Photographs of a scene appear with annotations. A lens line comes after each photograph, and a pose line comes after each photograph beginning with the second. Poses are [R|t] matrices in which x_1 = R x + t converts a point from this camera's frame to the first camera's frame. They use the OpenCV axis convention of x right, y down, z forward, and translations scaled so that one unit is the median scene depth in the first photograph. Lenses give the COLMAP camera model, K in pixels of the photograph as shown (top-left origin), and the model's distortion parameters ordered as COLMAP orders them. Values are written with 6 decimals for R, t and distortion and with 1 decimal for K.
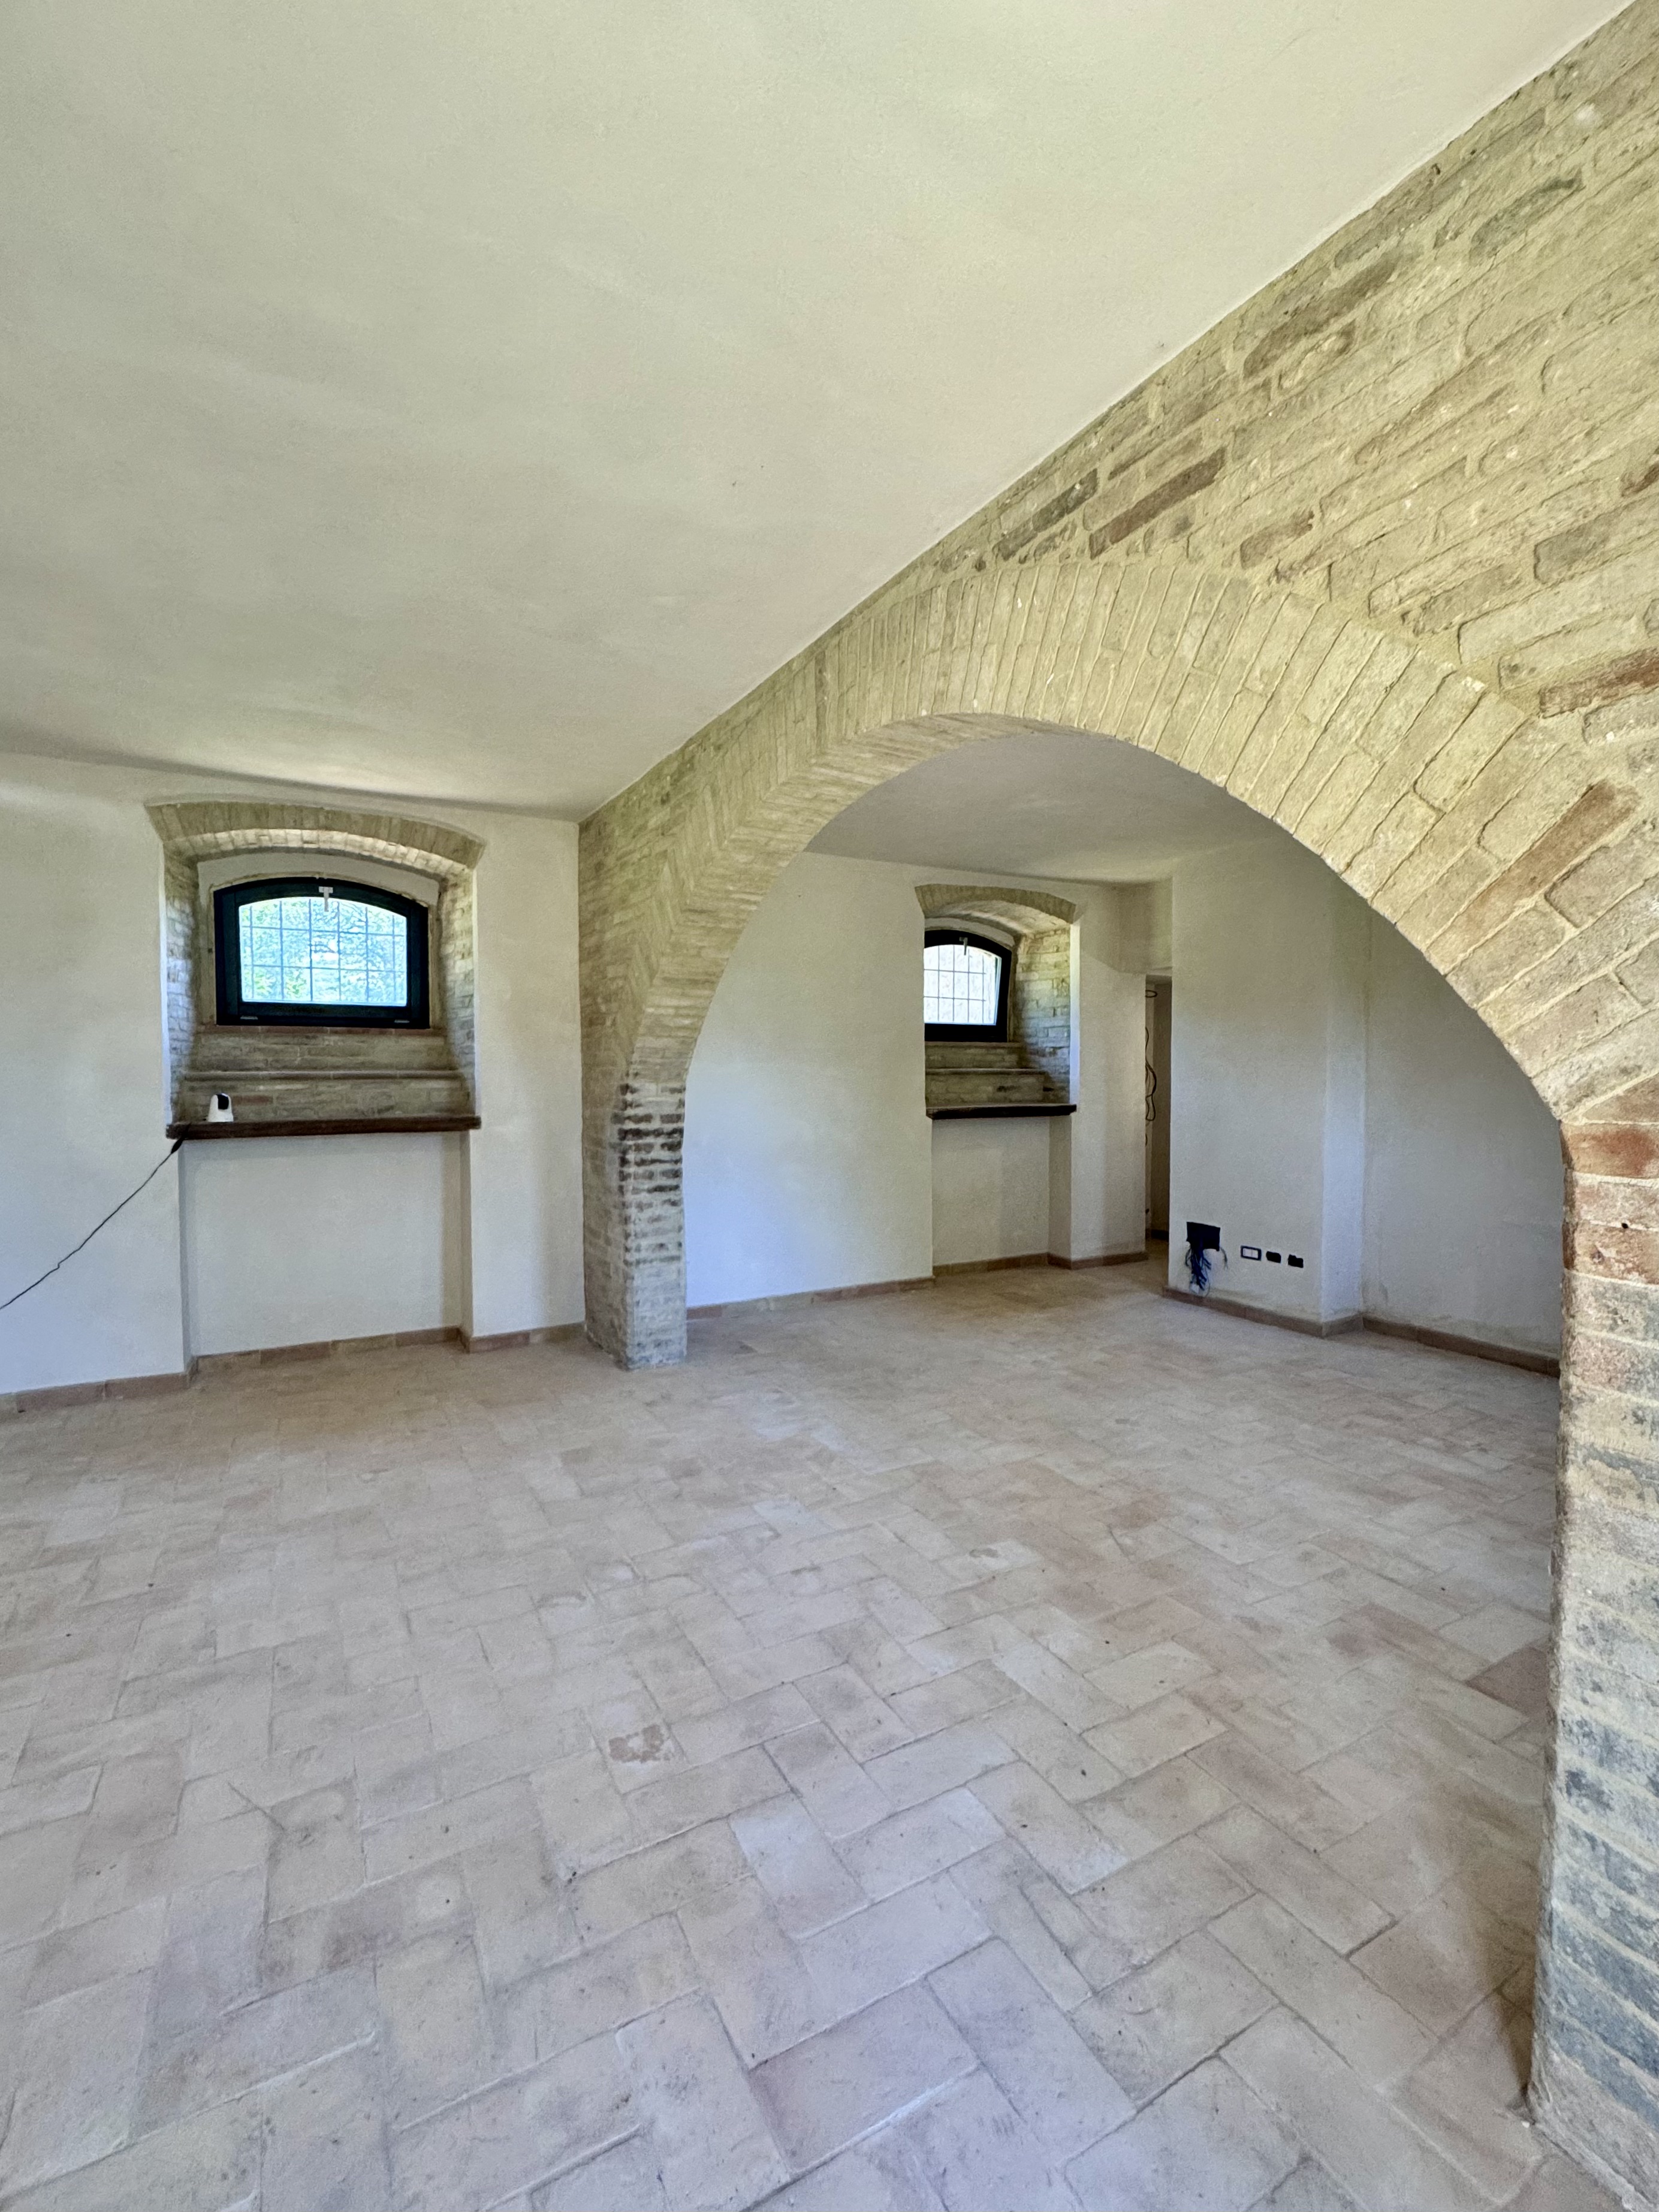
lens RADIAL K [[971.5, 0, 820.8], [0, 971.5, 1108.5], [0, 0, 1]] dist [-0.010292, -0.000259]
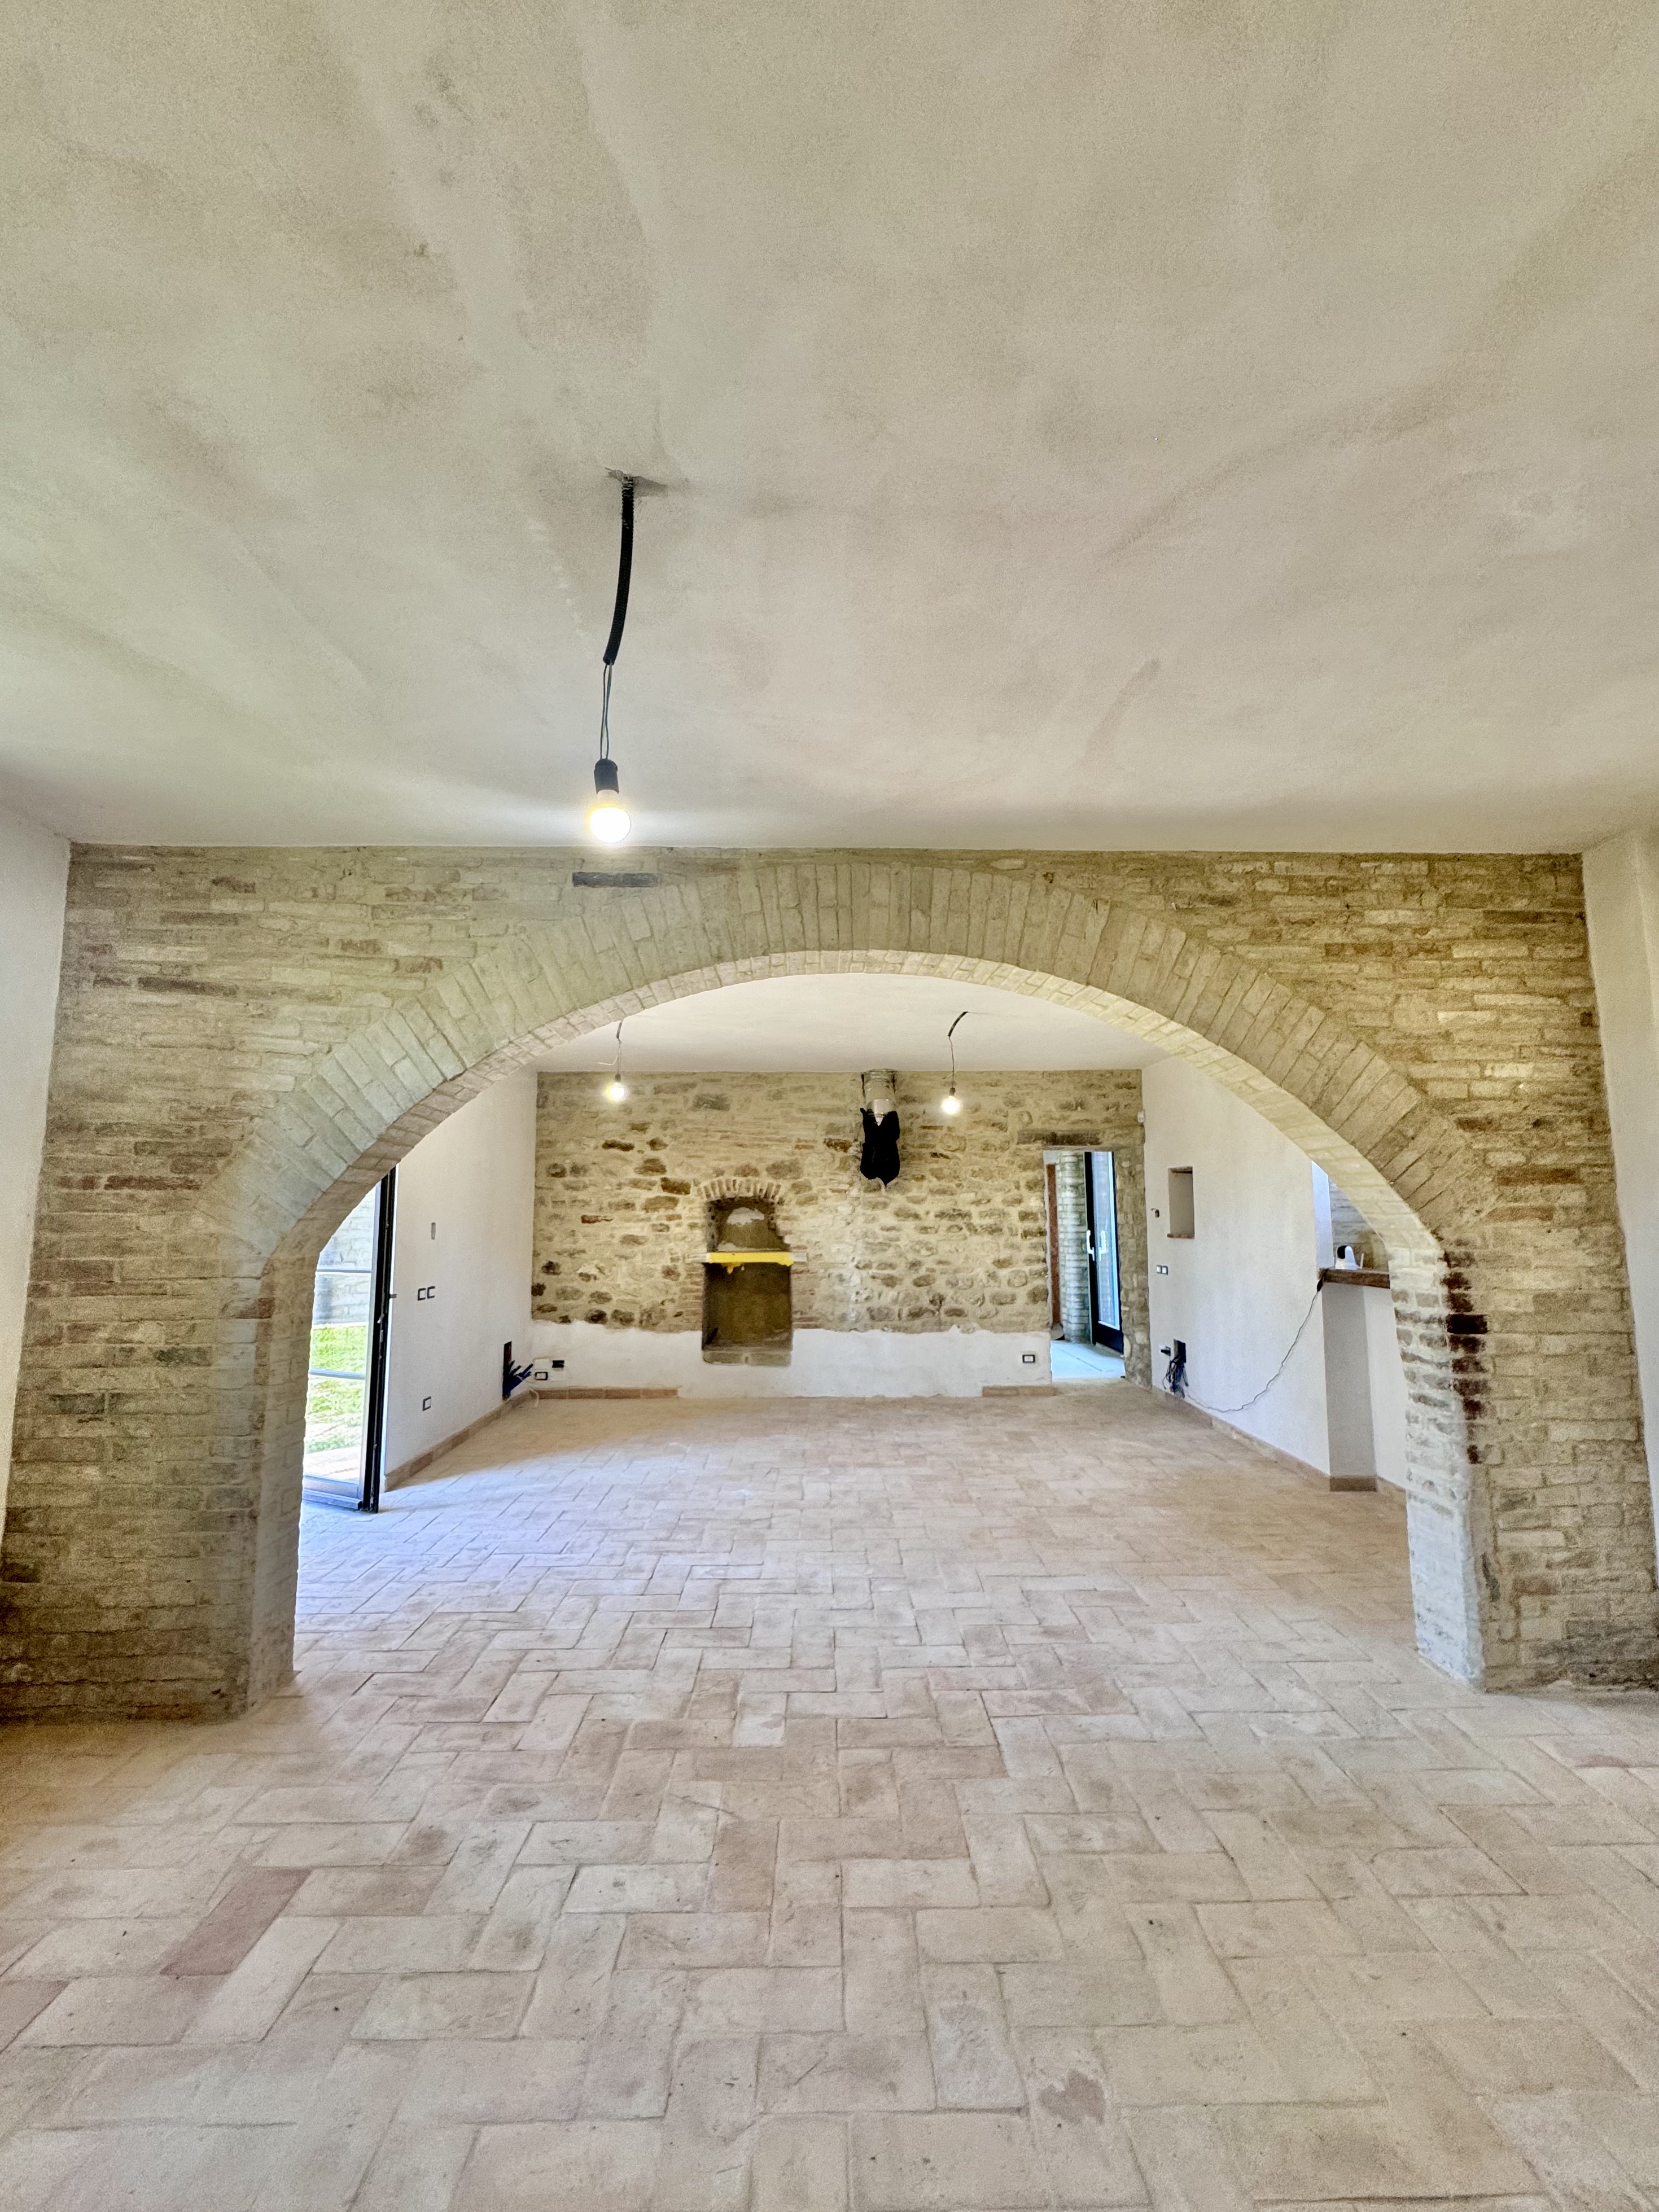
lens RADIAL K [[883.0, 0, 824.1], [0, 883.0, 1107.2], [0, 0, 1]] dist [-0.002698, -0.000312]
pose [[-0.466697, -0.107648, -0.877842, 0.980575], [-0.031534, 0.993959, -0.105122, -0.075104], [0.883855, -0.021379, -0.467272, 1.436751]]
